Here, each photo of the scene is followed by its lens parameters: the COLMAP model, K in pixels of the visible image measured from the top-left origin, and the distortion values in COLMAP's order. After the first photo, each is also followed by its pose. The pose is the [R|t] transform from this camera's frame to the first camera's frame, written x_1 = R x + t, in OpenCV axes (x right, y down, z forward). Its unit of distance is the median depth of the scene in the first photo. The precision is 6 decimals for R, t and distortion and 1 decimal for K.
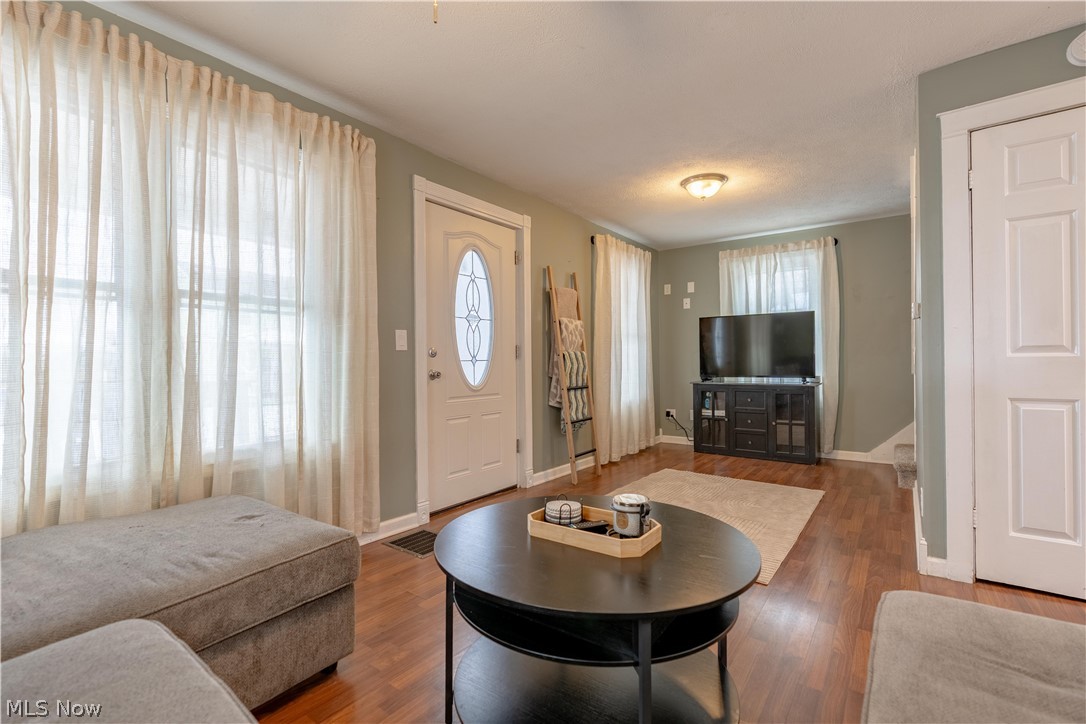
lens RADIAL K [[484.7, 0, 546.9], [0, 484.7, 359.8], [0, 0, 1]] dist [-0.006382, 0.002785]
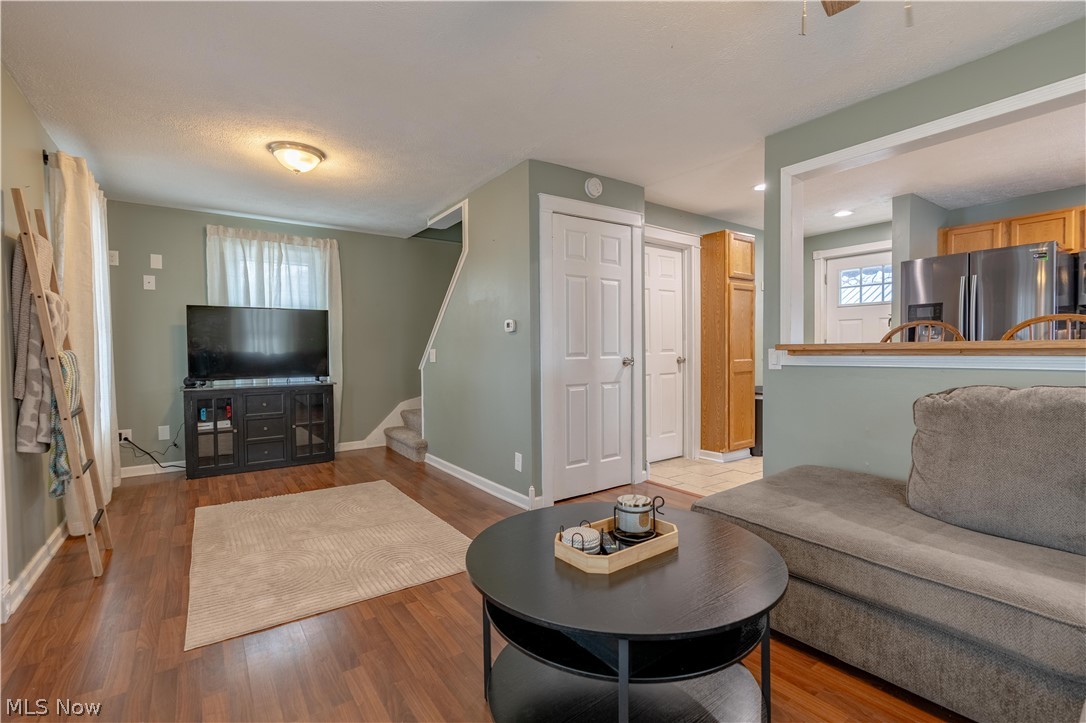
lens RADIAL K [[484.7, 0, 545.5], [0, 484.7, 360.5], [0, 0, 1]] dist [-0.006382, 0.002785]
pose [[0.310111, -0.017445, 0.950540, -0.269577], [0.000310, 0.999833, 0.018249, -0.013823], [-0.950700, -0.005364, 0.310065, 0.246306]]
